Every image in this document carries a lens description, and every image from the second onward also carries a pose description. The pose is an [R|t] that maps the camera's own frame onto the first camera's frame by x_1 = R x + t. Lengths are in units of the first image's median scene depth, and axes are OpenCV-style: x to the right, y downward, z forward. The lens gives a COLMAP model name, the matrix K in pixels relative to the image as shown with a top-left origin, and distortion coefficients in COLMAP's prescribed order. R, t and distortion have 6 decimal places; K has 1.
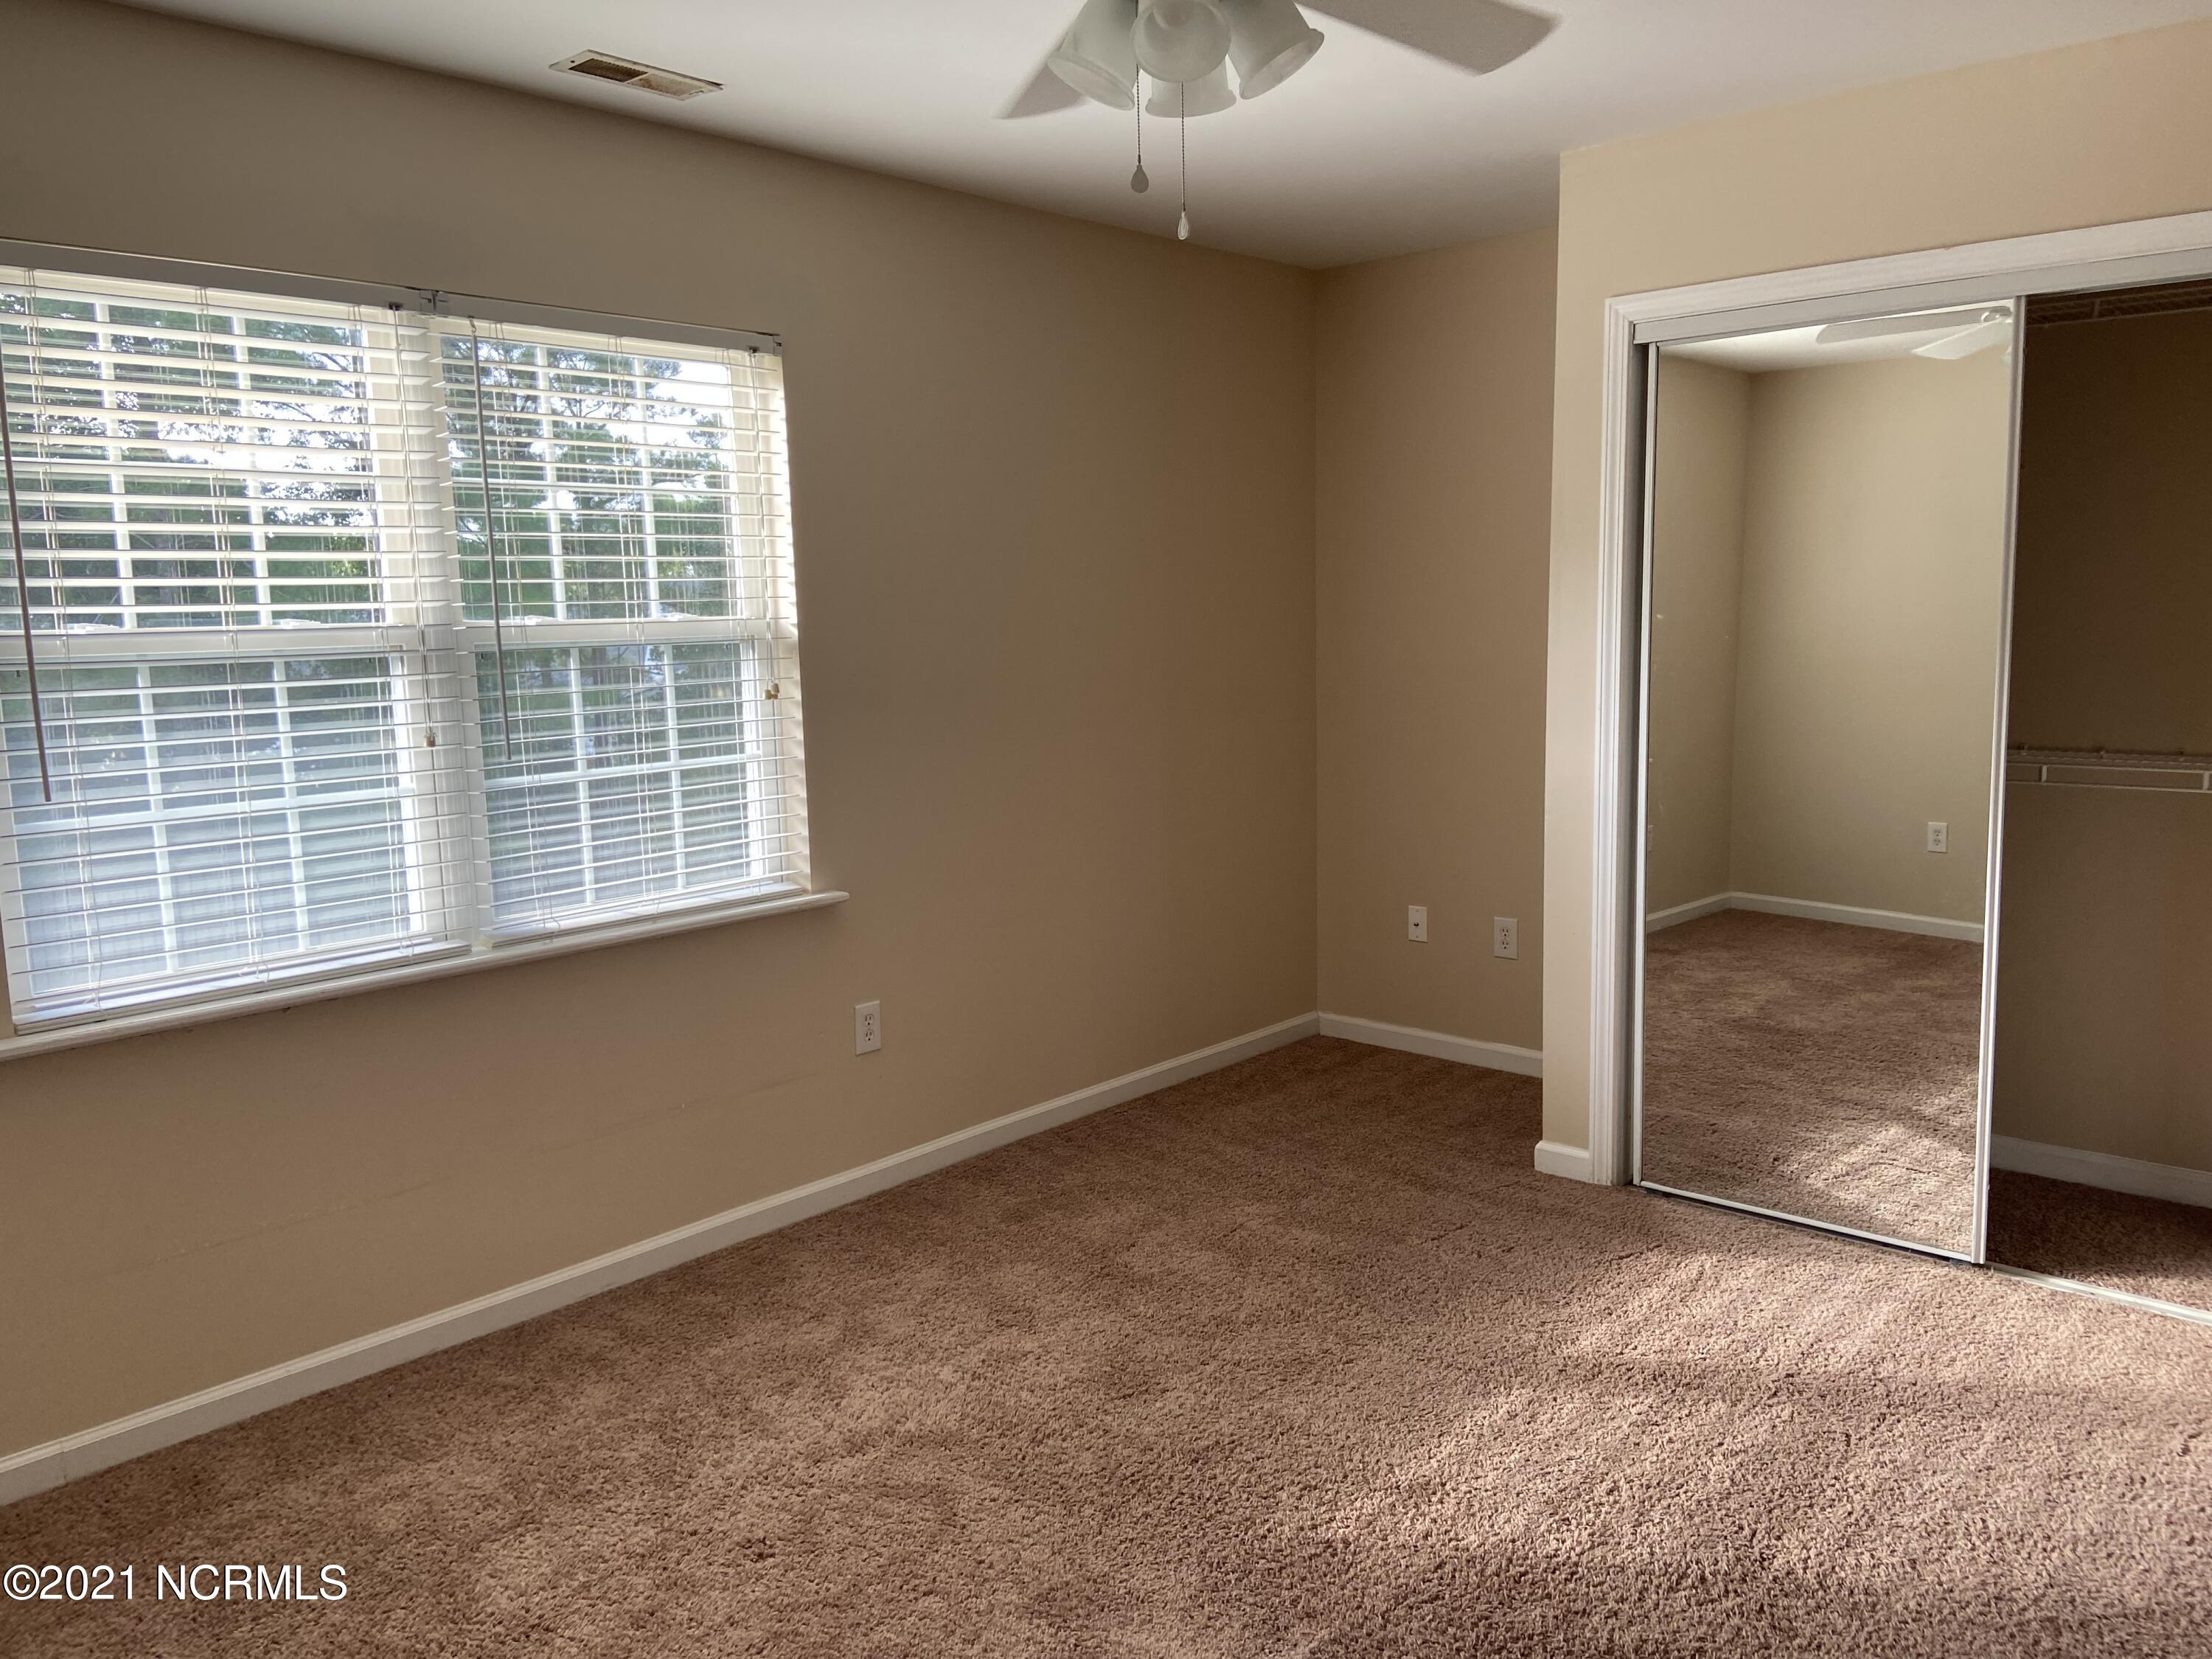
lens RADIAL K [[1680.8, 0, 1084.0], [0, 1680.8, 832.9], [0, 0, 1]] dist [0.058739, -0.031312]
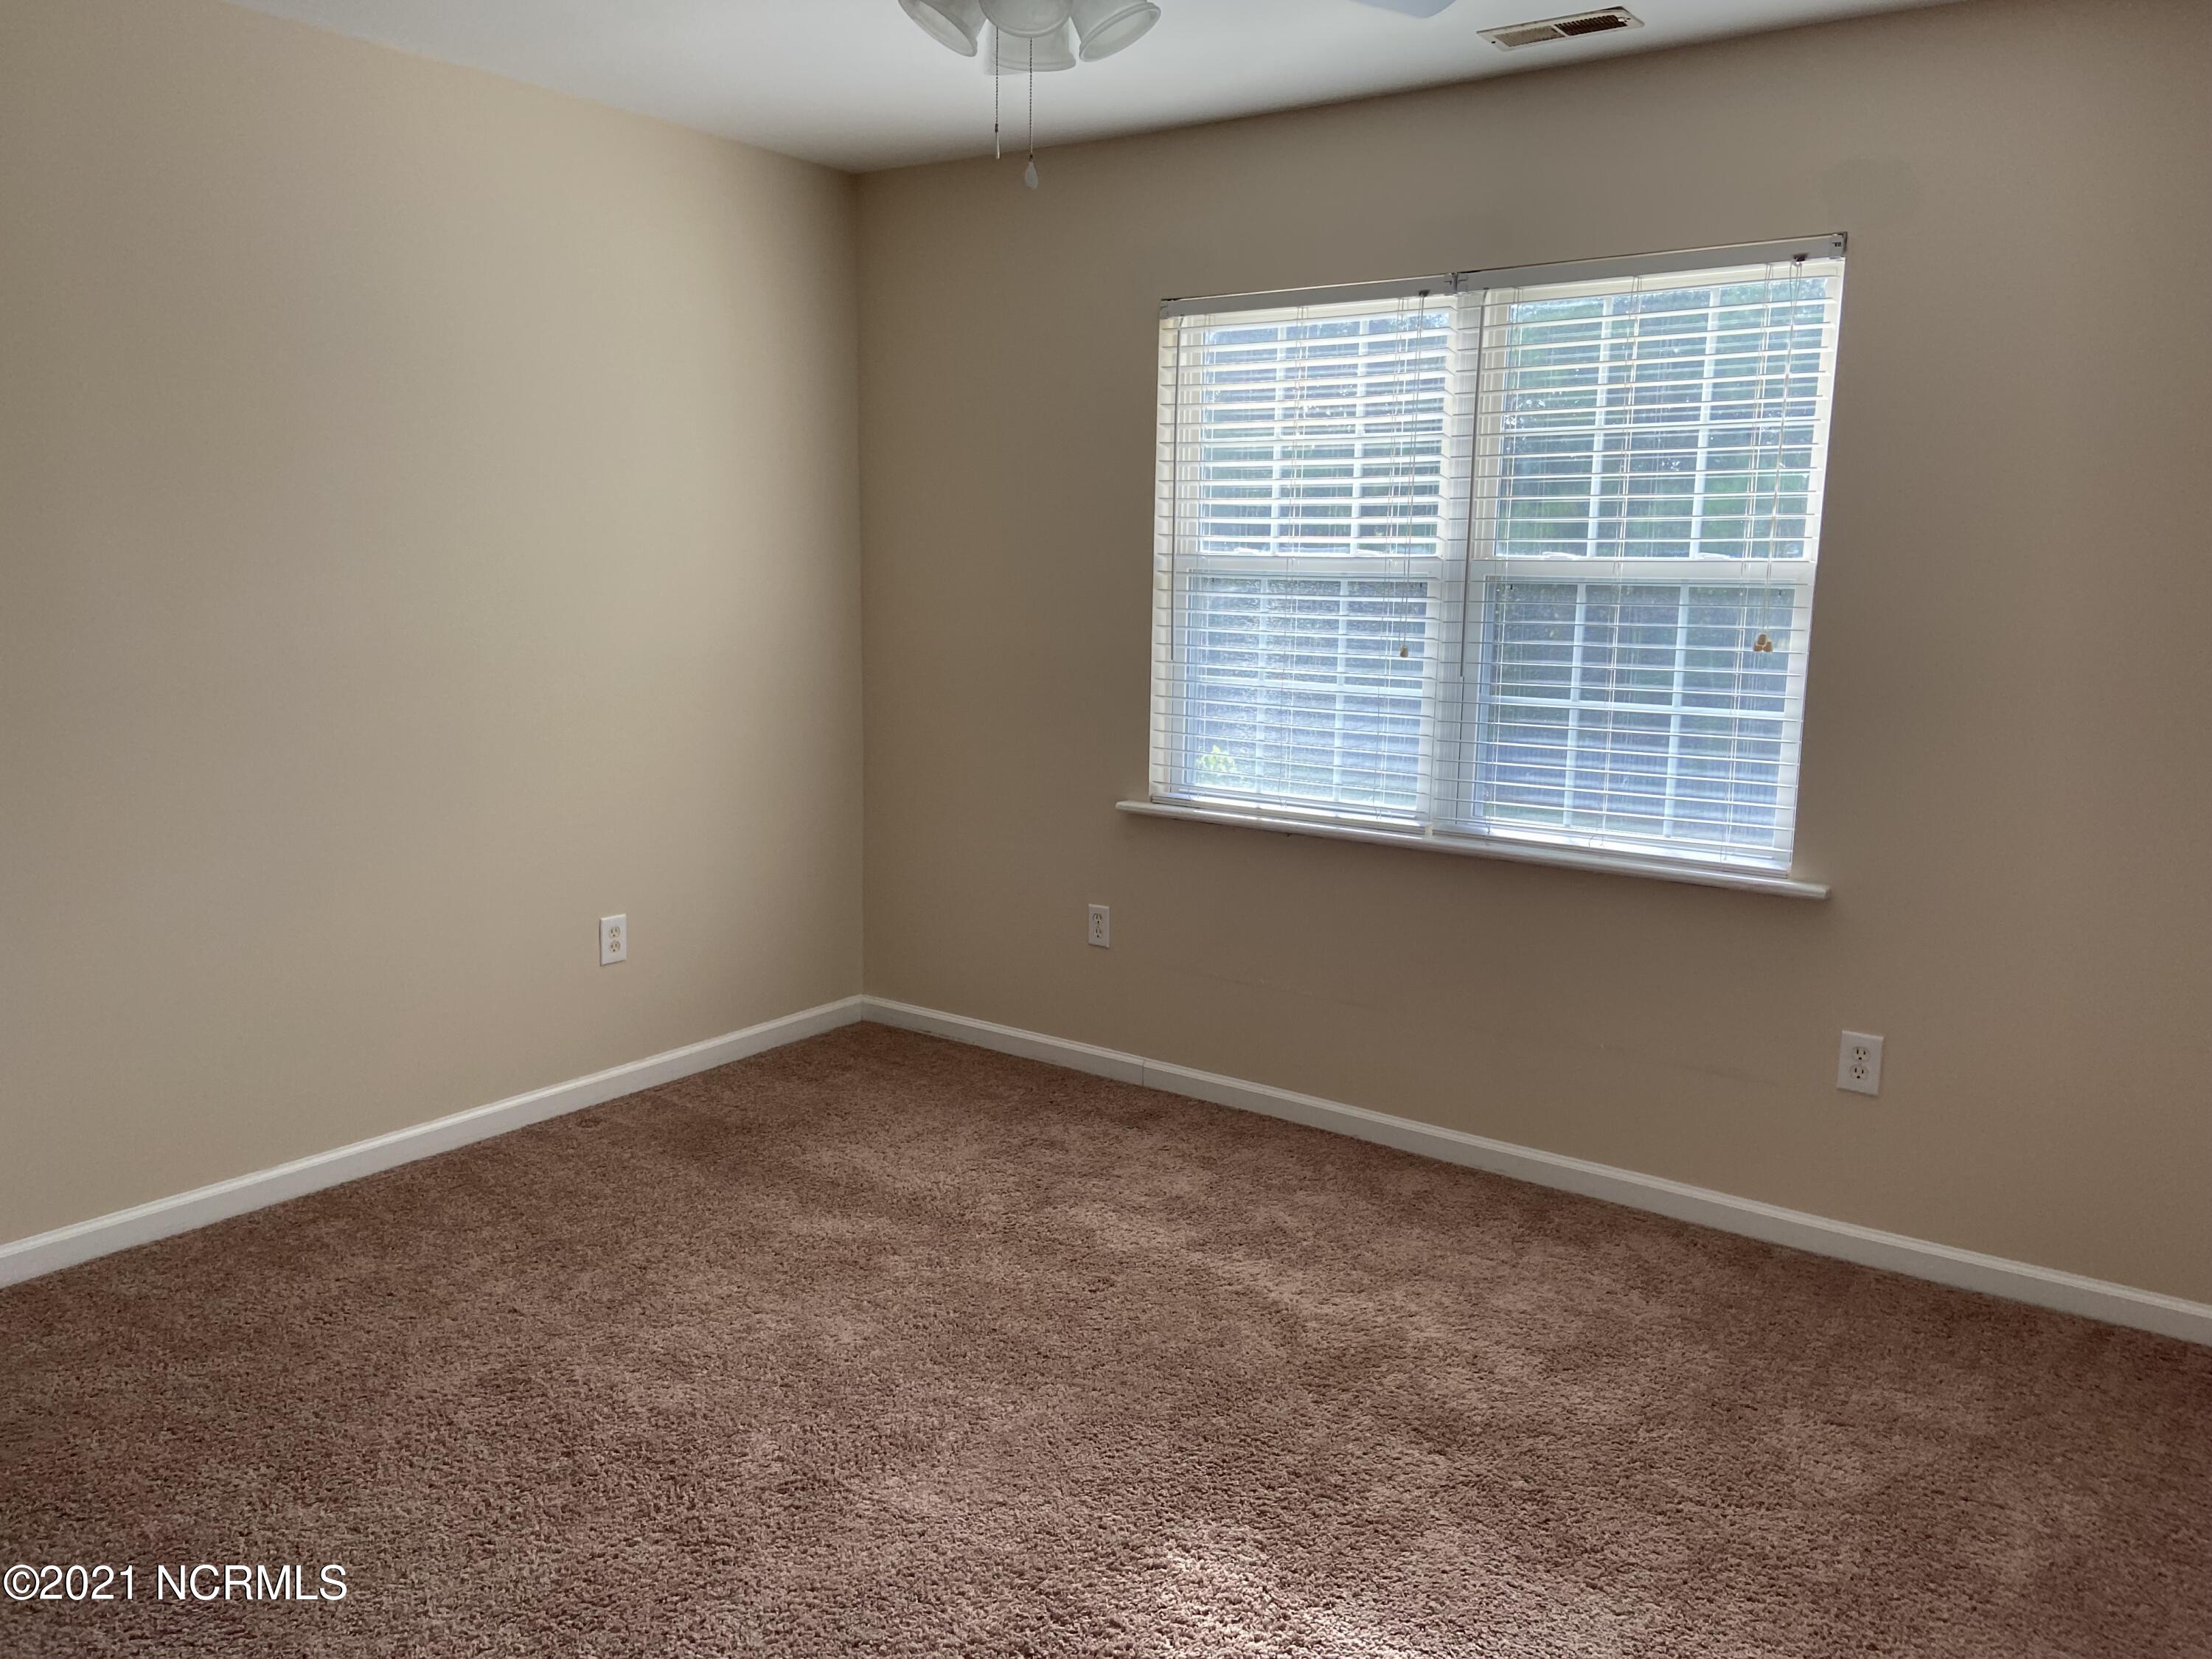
lens RADIAL K [[1680.8, 0, 1082.9], [0, 1680.8, 823.3], [0, 0, 1]] dist [0.058739, -0.031312]
pose [[0.088861, 0.184843, -0.978742, 0.738257], [-0.150667, 0.973817, 0.170234, -0.097213], [0.984583, 0.132337, 0.114384, 0.597165]]
